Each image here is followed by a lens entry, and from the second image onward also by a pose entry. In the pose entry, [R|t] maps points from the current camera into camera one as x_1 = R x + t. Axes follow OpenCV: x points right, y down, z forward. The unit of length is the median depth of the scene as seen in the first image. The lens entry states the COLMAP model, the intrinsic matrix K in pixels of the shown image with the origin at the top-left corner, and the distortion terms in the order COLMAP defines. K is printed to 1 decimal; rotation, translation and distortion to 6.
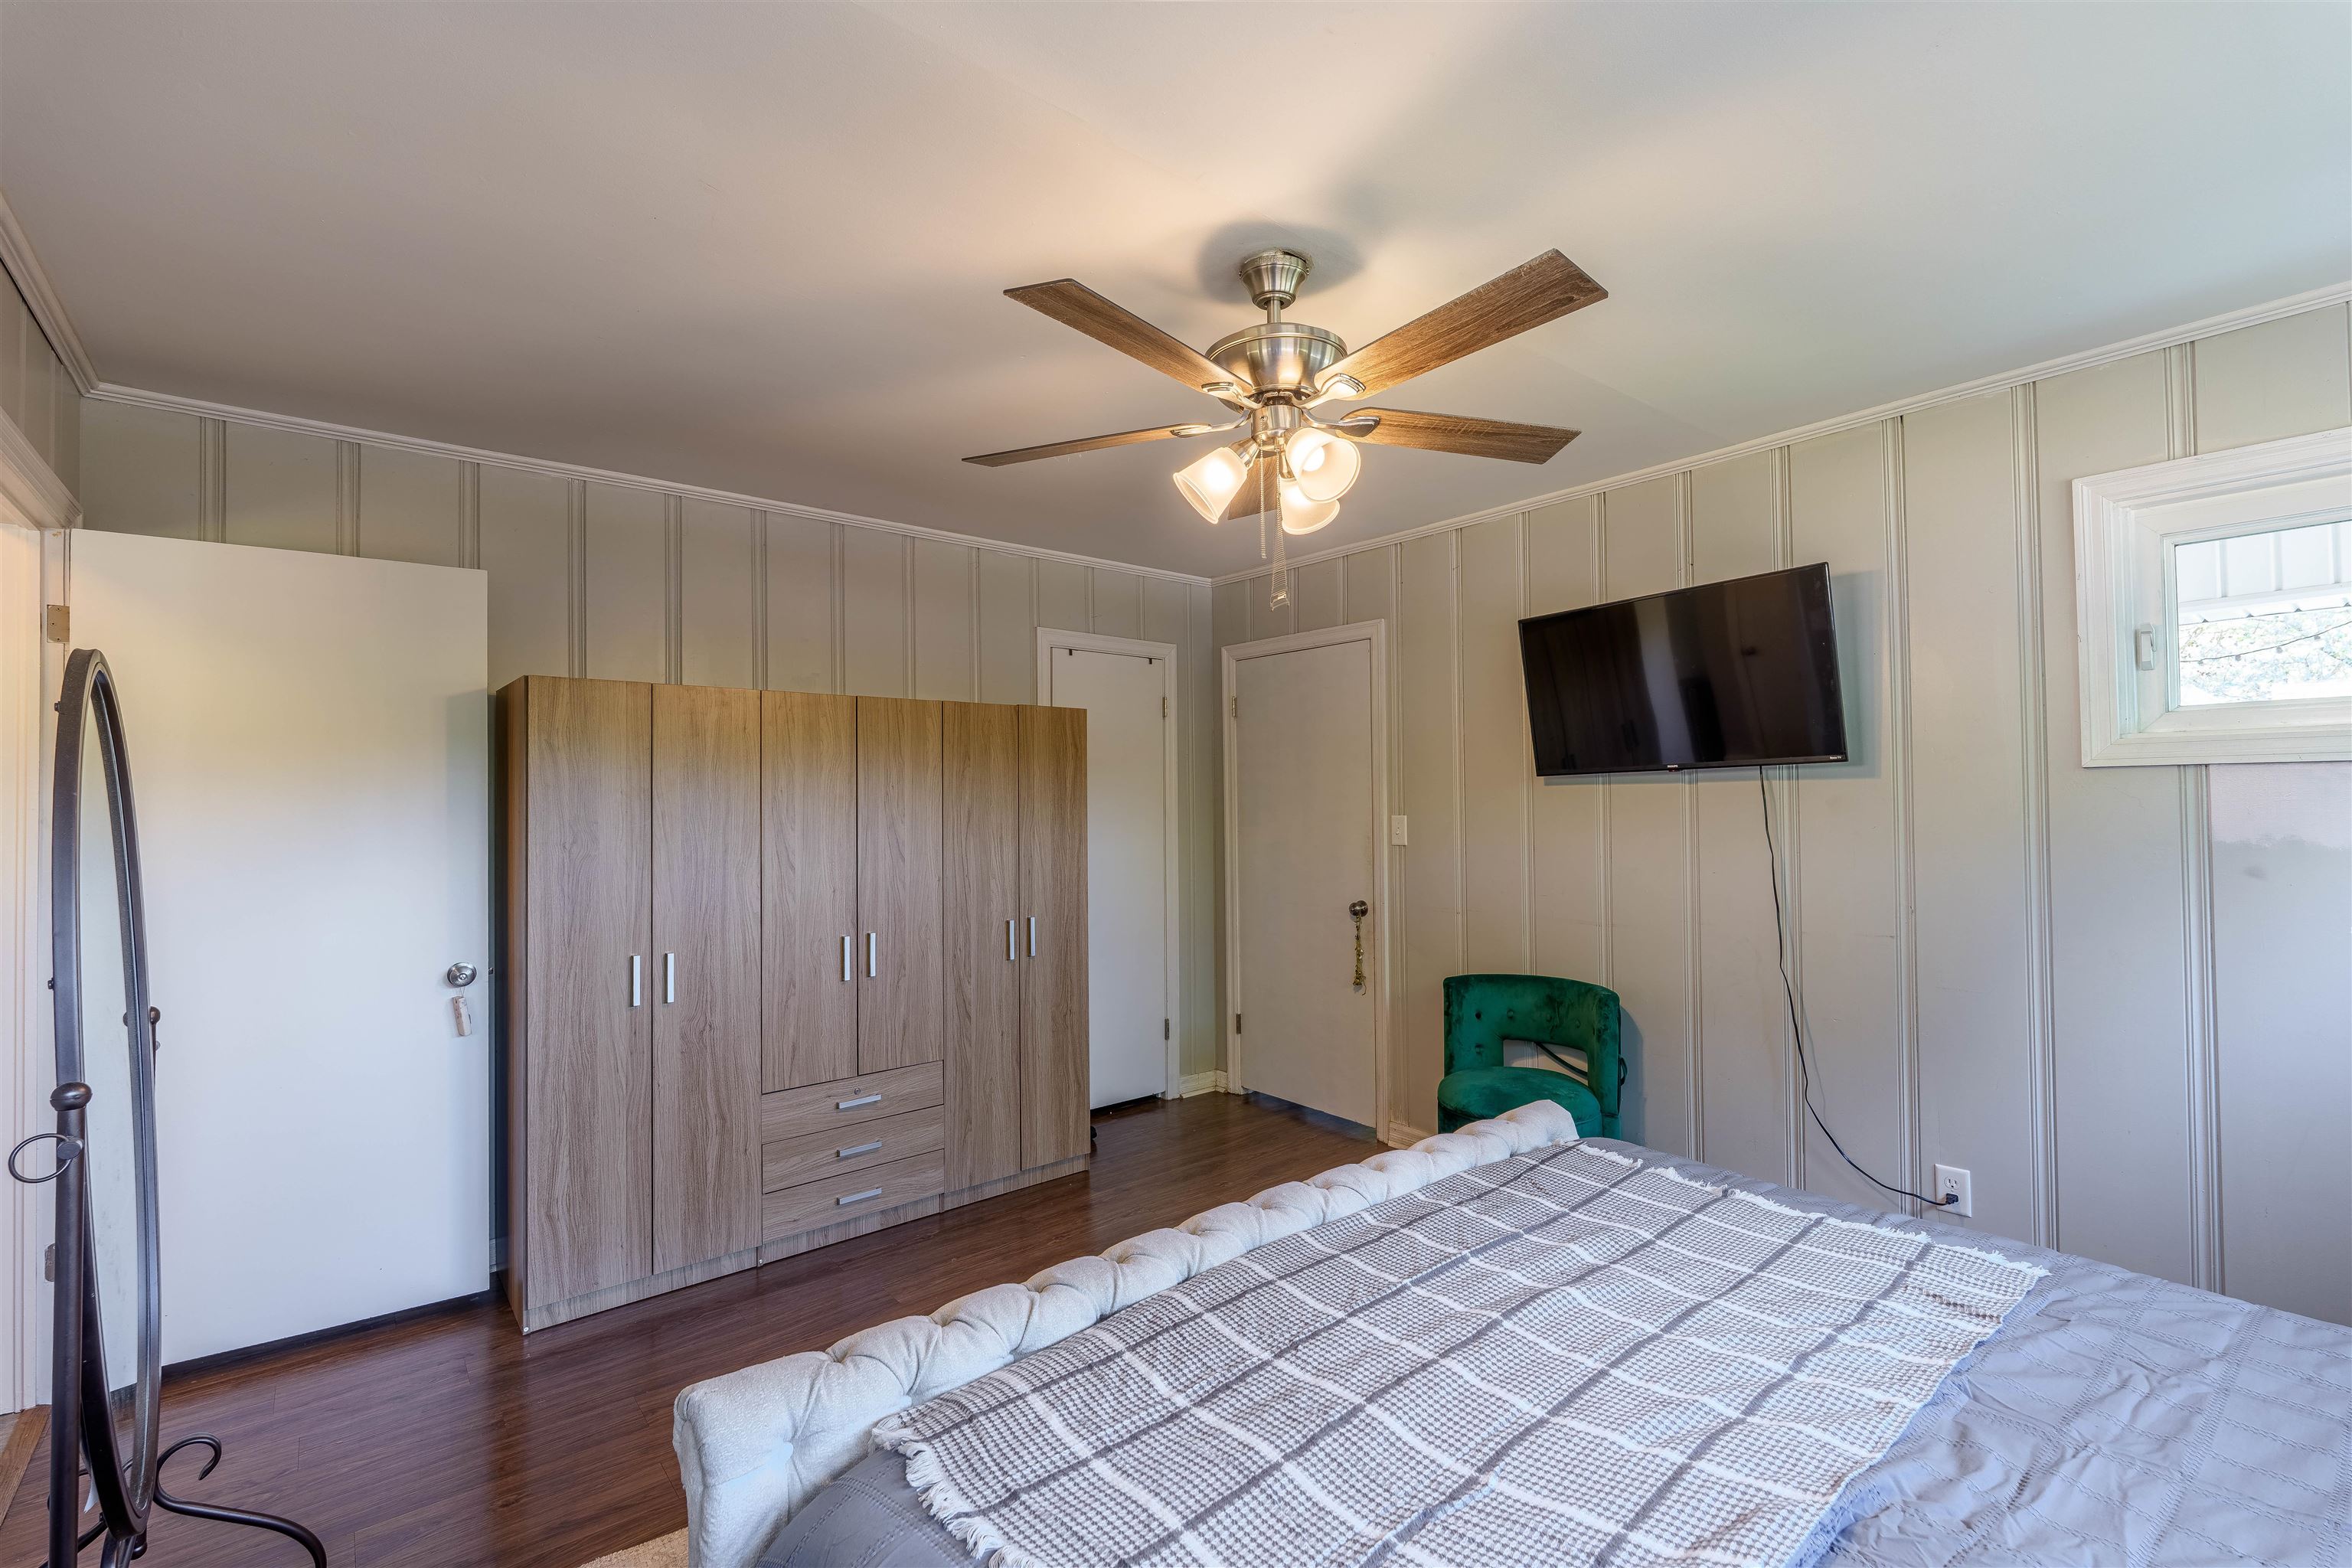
lens RADIAL K [[1033.1, 0, 1179.8], [0, 1033.1, 790.9], [0, 0, 1]] dist [-0.001716, 0.000213]
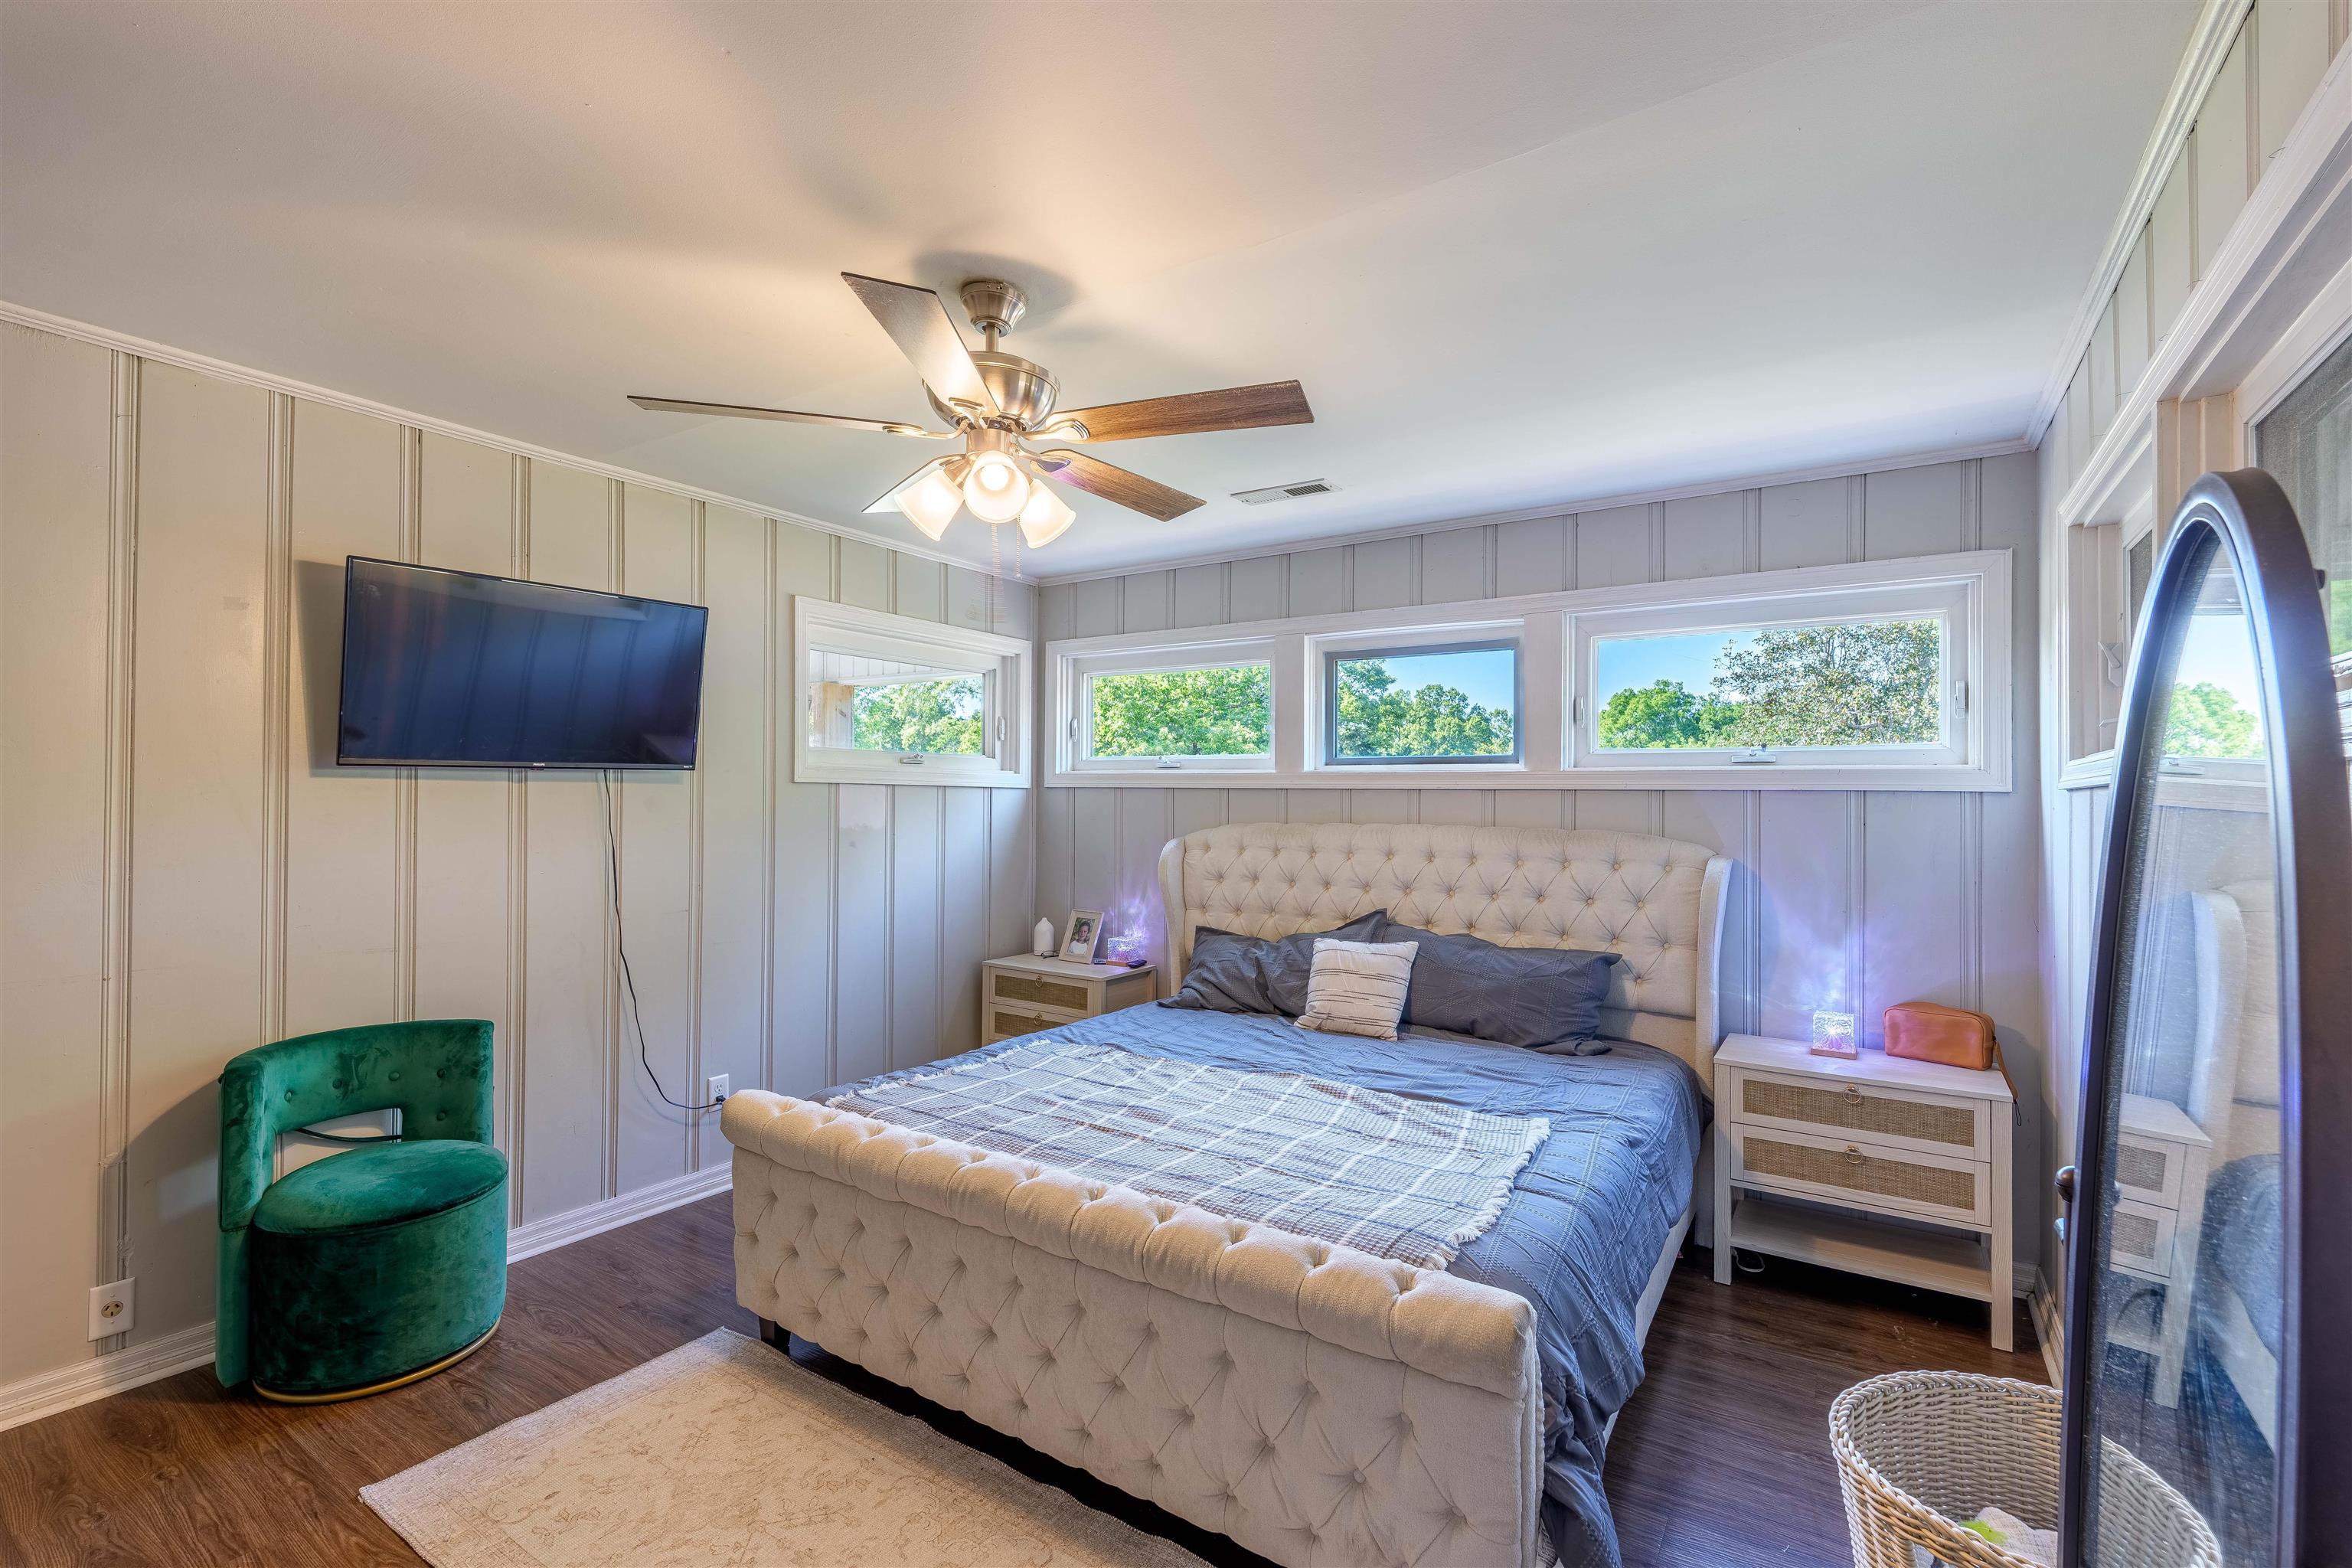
lens RADIAL K [[1033.1, 0, 1178.5], [0, 1033.1, 792.7], [0, 0, 1]] dist [-0.001716, 0.000213]
pose [[-0.291431, 0.012958, 0.956504, -0.770654], [-0.022452, 0.999540, -0.020382, 0.011792], [-0.956328, -0.027415, -0.291006, 0.891942]]
